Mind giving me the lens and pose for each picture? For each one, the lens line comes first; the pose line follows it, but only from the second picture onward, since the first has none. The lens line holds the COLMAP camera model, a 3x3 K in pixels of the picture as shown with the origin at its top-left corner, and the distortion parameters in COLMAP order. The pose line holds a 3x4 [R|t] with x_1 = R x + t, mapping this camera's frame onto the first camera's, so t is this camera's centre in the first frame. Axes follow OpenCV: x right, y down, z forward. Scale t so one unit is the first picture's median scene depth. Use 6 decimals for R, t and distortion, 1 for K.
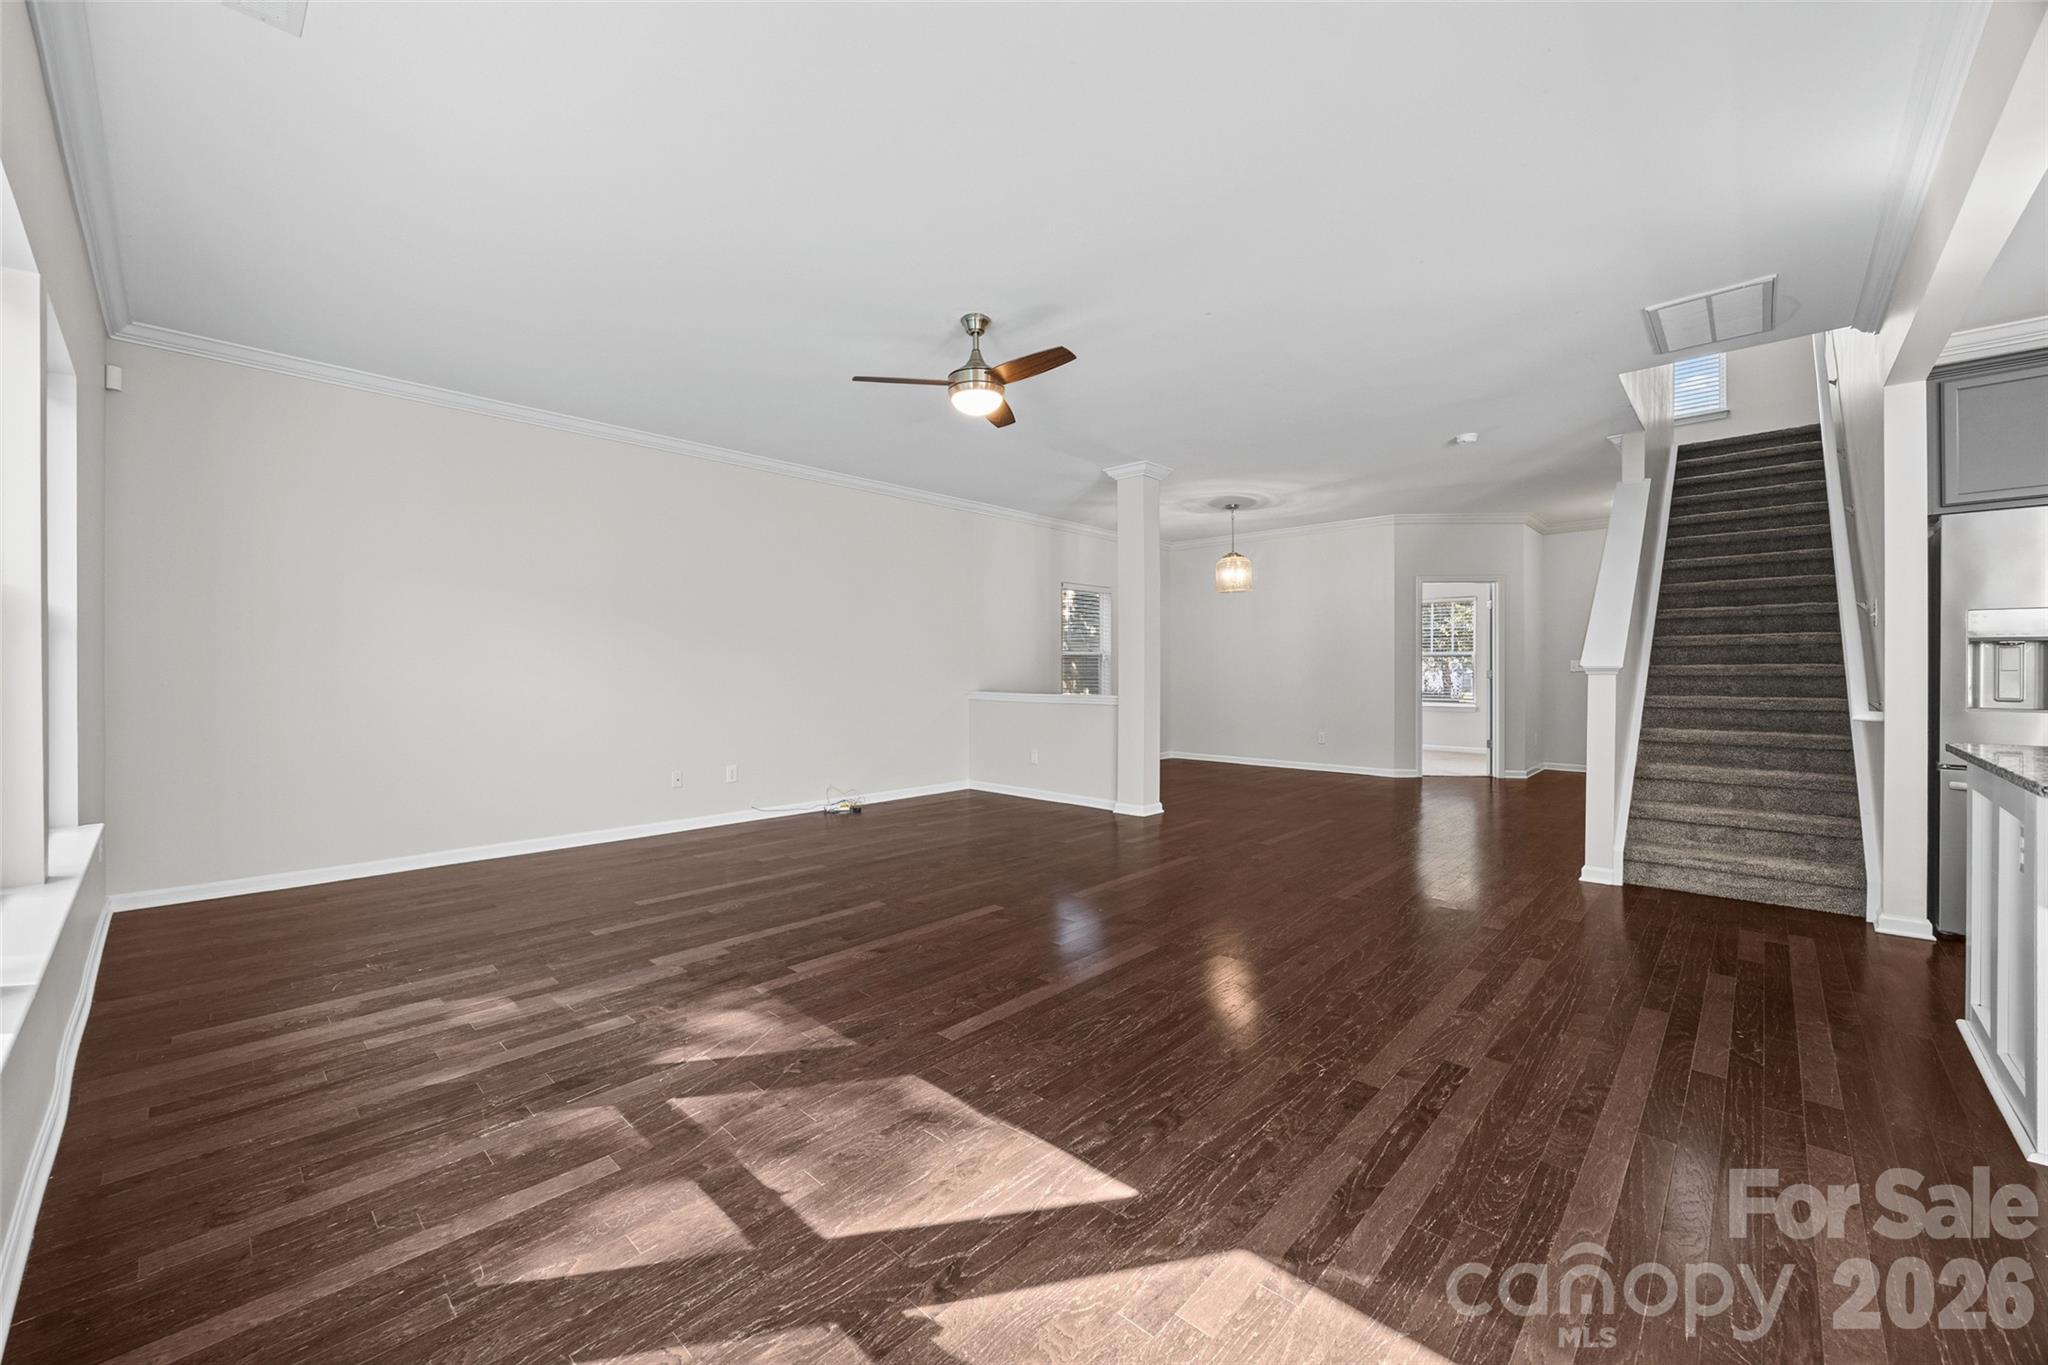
lens RADIAL K [[798.6, 0, 1008.2], [0, 798.6, 676.2], [0, 0, 1]] dist [-0.001913, -0.000333]
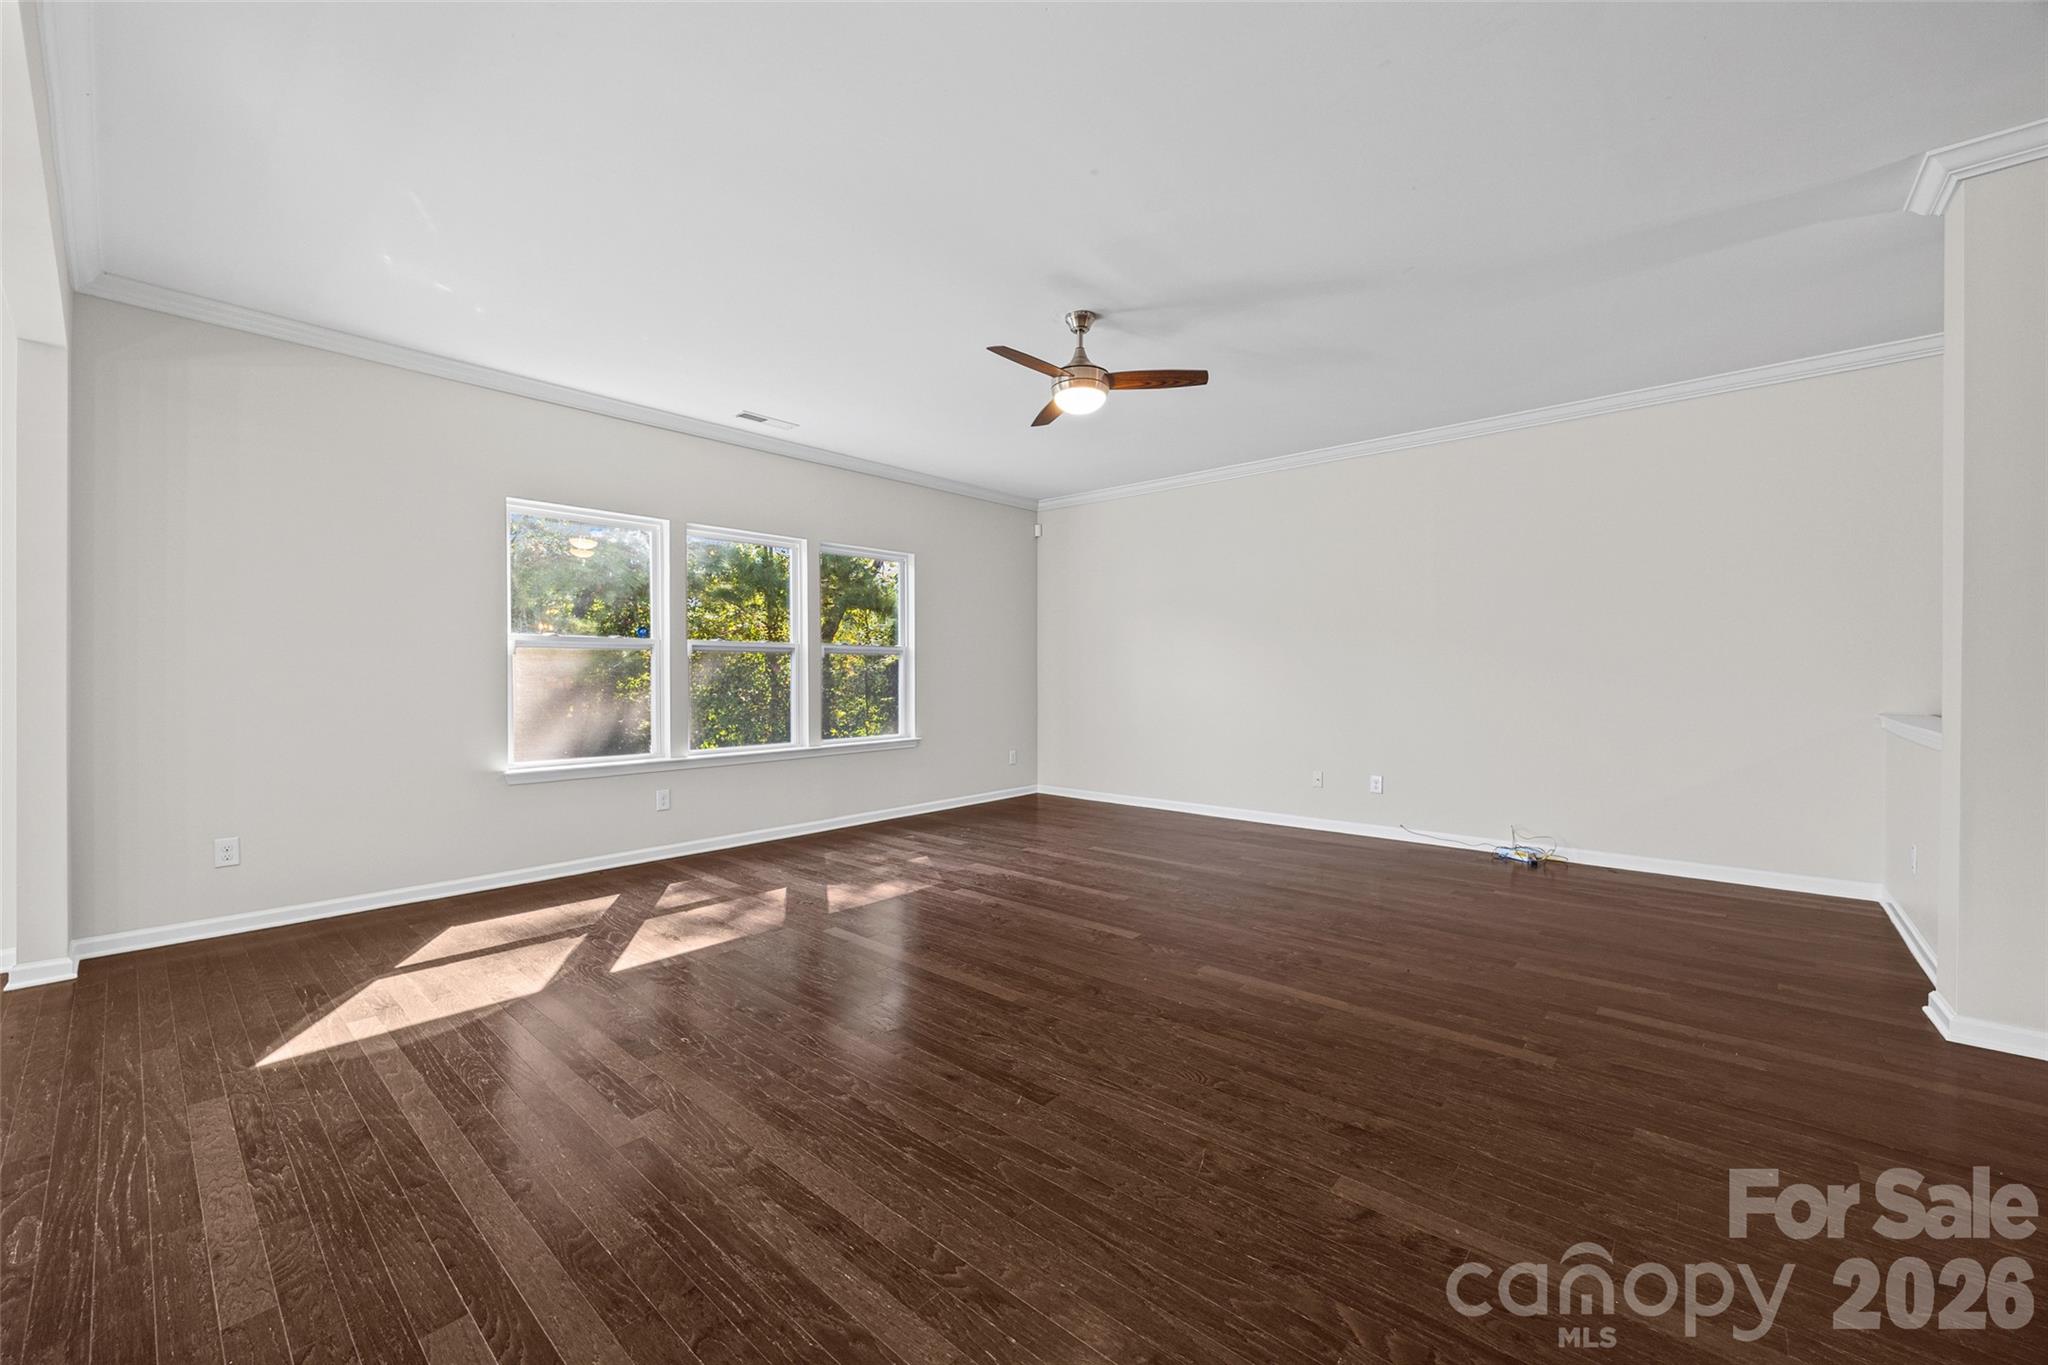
lens RADIAL K [[798.6, 0, 1008.2], [0, 798.6, 676.2], [0, 0, 1]] dist [-0.001913, -0.000333]
pose [[0.025185, 0.003757, -0.999676, 1.050369], [-0.007352, 0.999967, 0.003573, -0.008037], [0.999656, 0.007260, 0.025211, 0.989555]]
